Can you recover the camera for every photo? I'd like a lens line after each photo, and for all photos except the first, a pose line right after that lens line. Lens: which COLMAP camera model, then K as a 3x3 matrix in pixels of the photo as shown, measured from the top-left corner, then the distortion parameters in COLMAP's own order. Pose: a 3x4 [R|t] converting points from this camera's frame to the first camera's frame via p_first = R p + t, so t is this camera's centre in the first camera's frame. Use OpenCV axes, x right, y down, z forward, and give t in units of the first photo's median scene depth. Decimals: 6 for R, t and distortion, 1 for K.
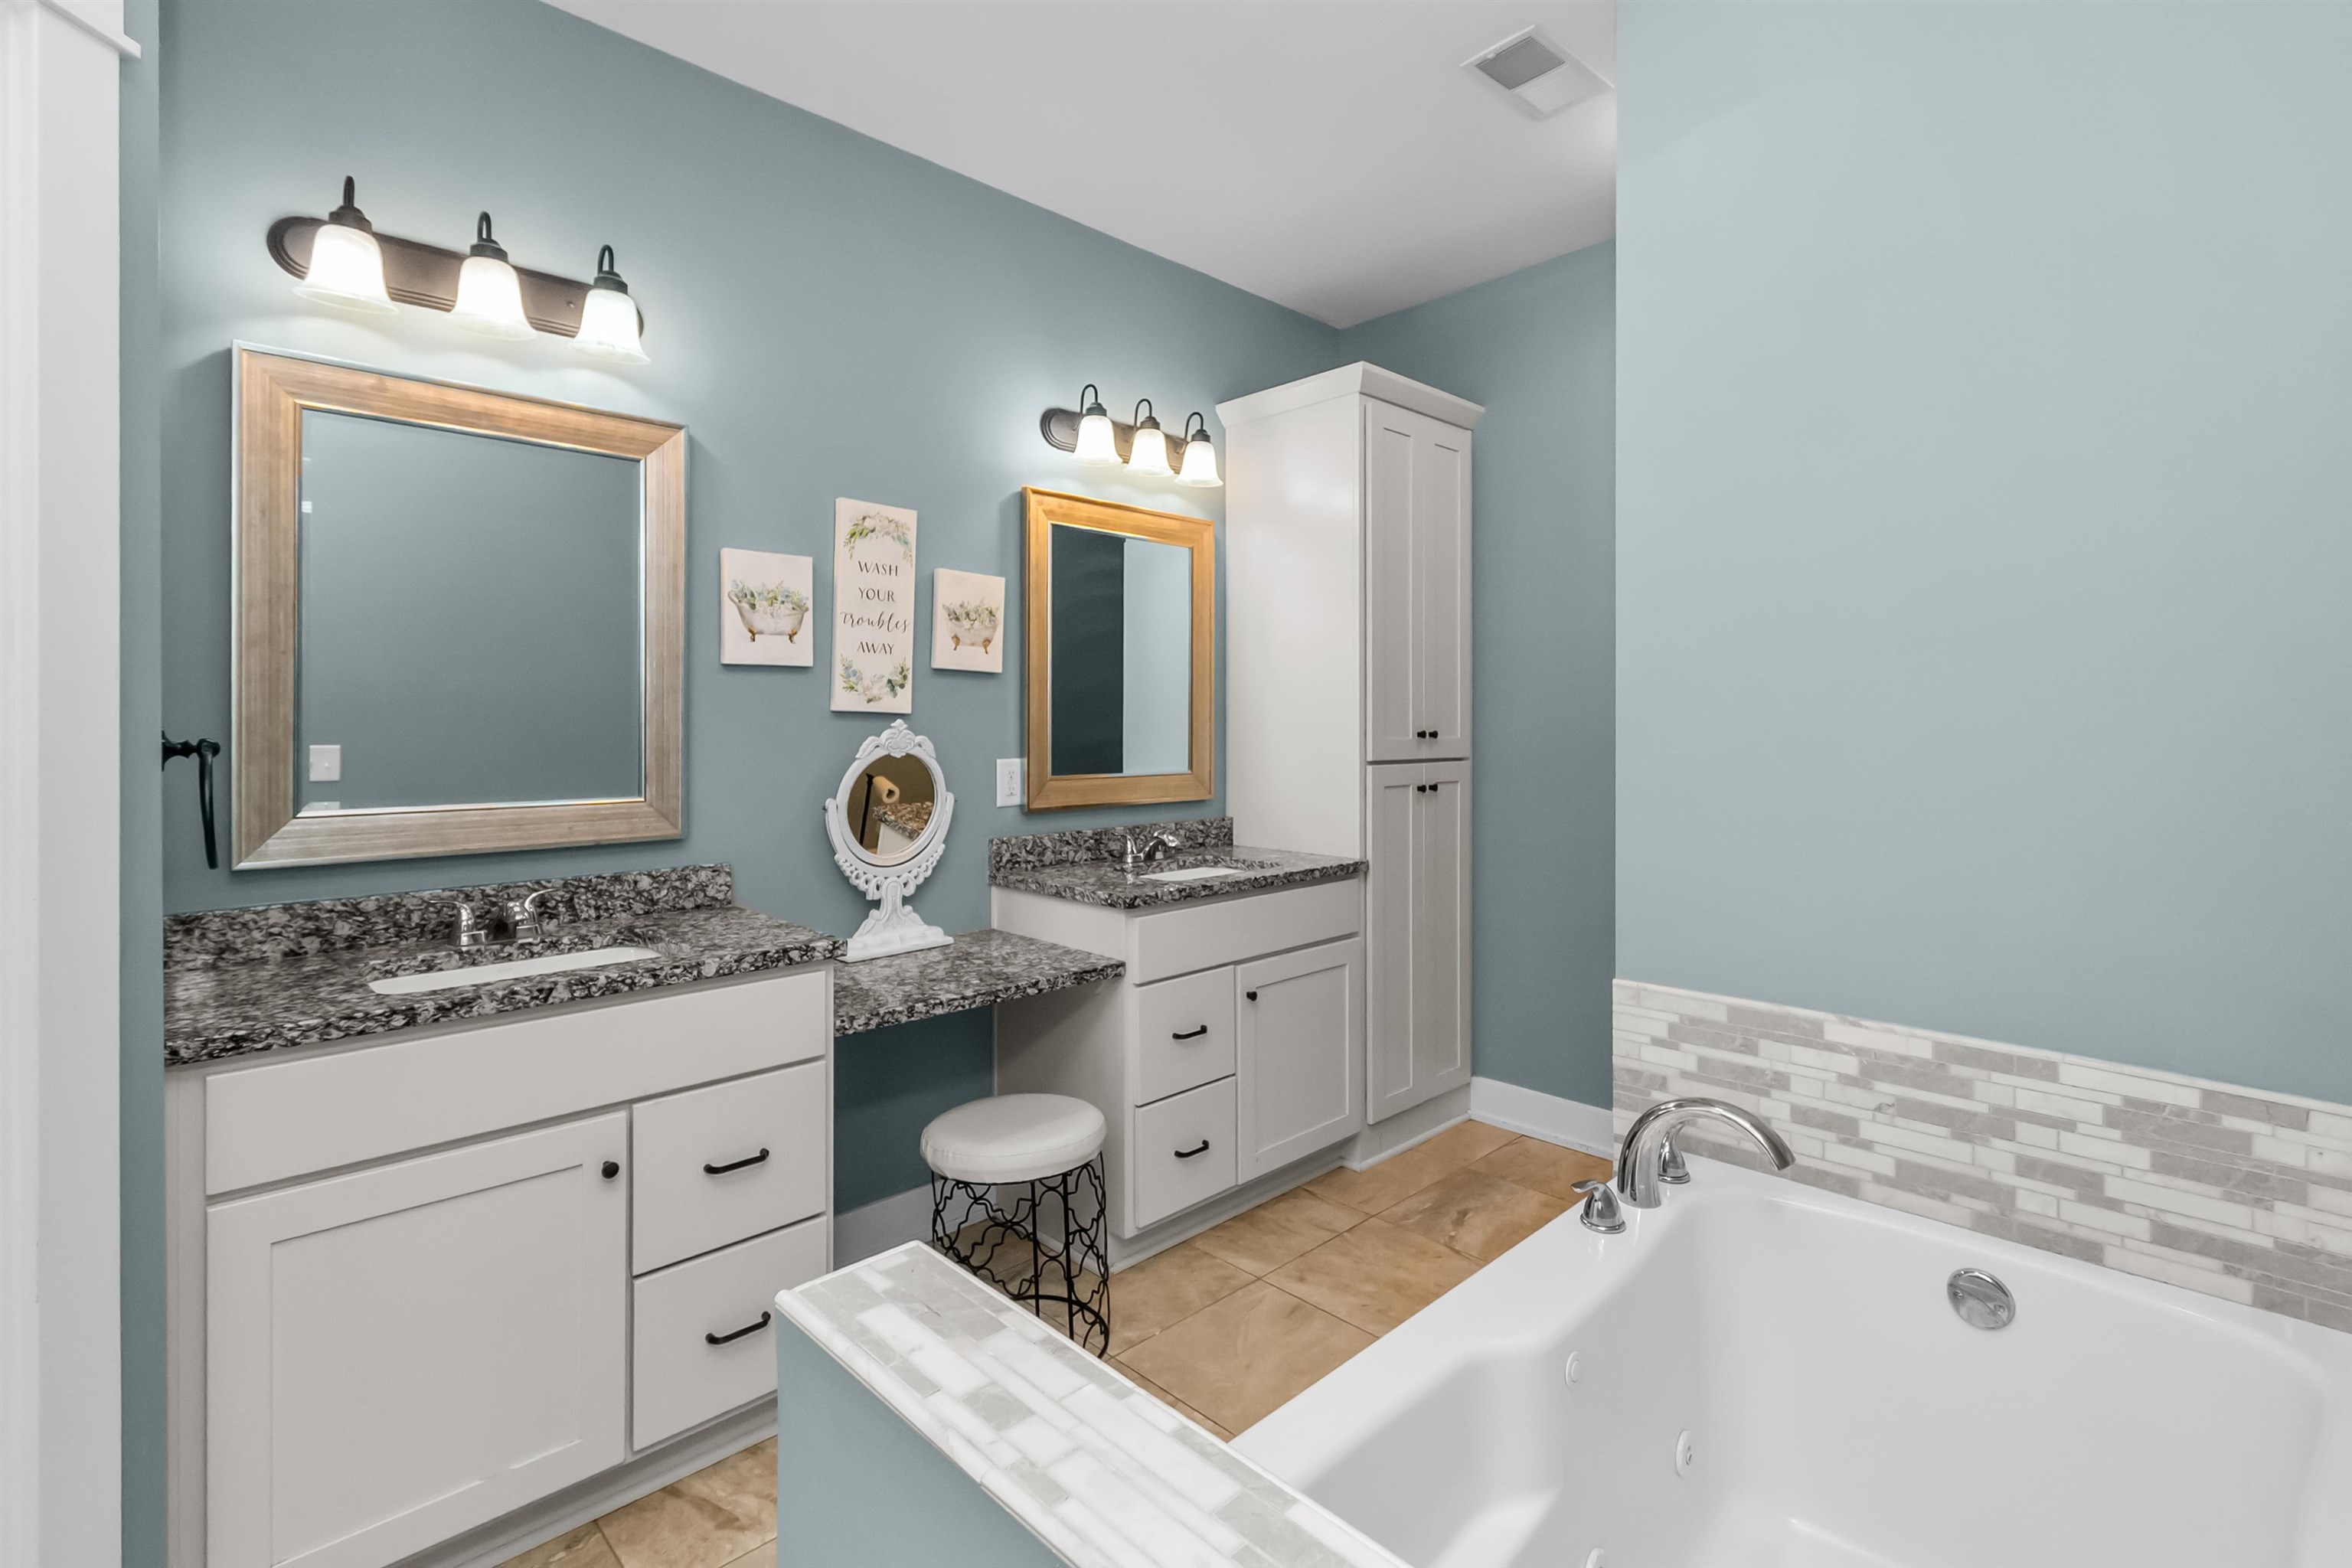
lens RADIAL K [[1082.6, 0, 1172.7], [0, 1082.6, 755.3], [0, 0, 1]] dist [0.017031, -0.008001]
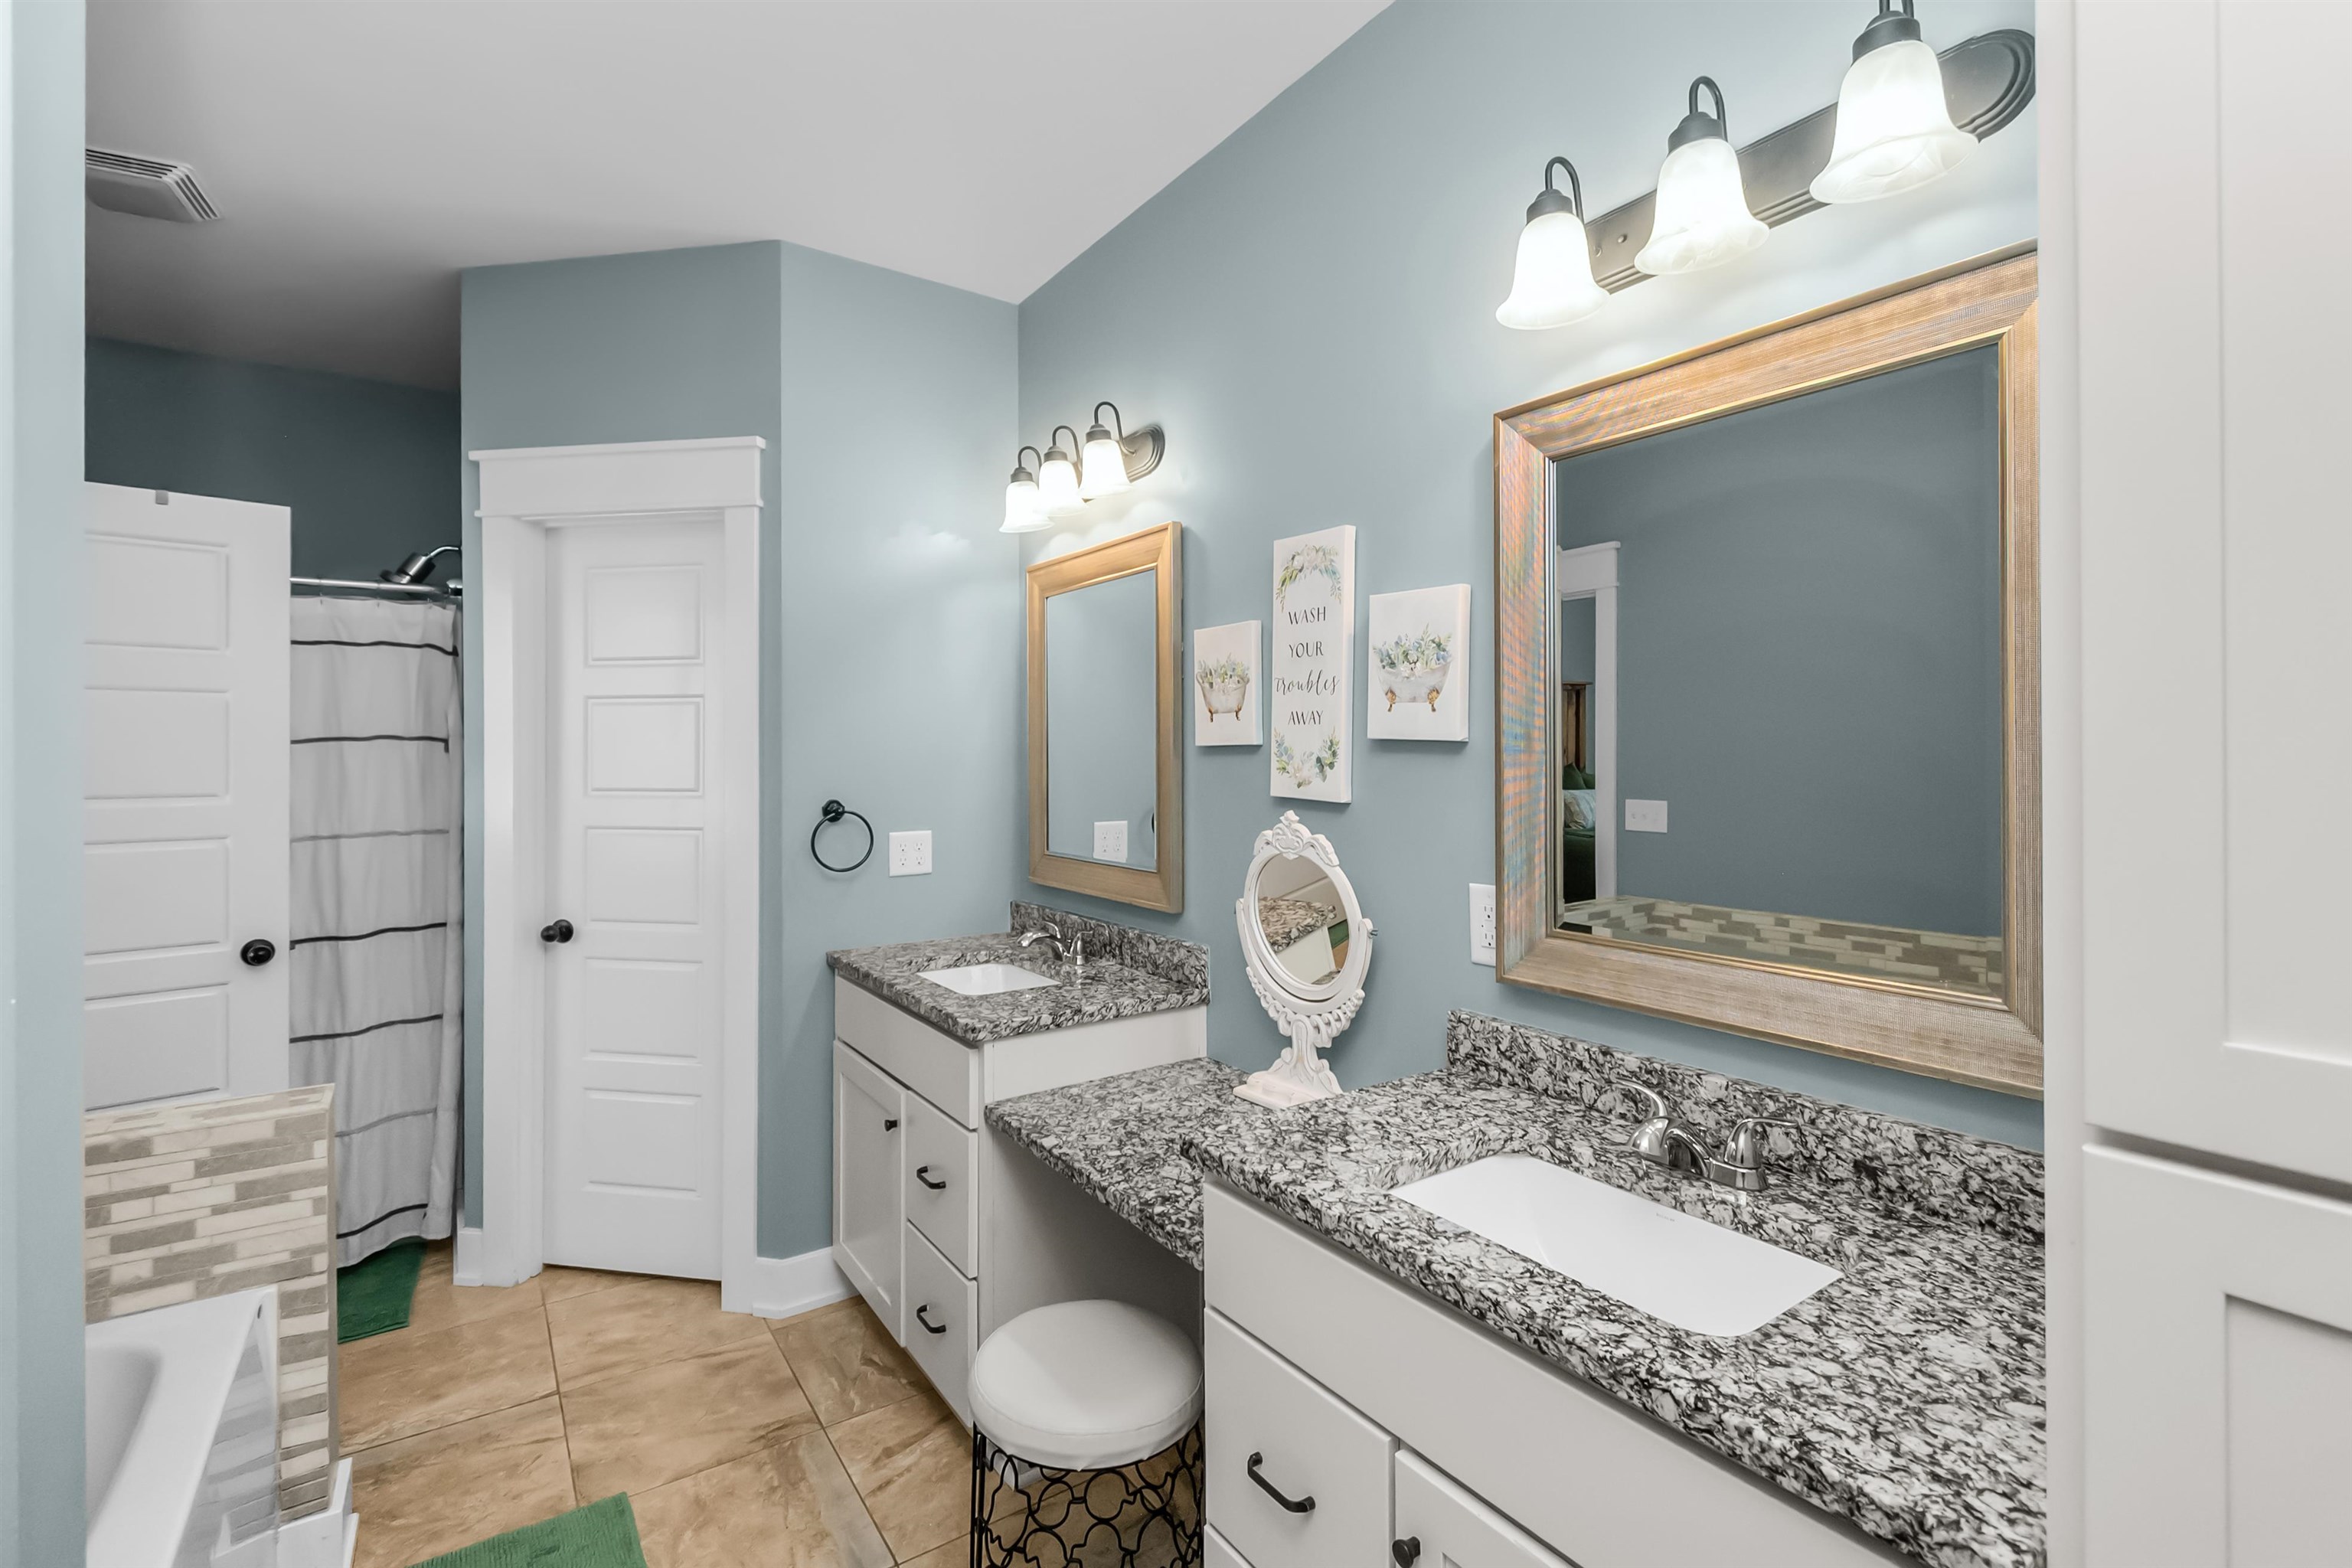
lens RADIAL K [[1082.6, 0, 1172.7], [0, 1082.6, 755.3], [0, 0, 1]] dist [0.017031, -0.008001]
pose [[-0.184080, 0.009605, -0.982864, 0.509144], [-0.018694, 0.999737, 0.013271, -0.079508], [0.982734, 0.020816, -0.183852, 1.039028]]
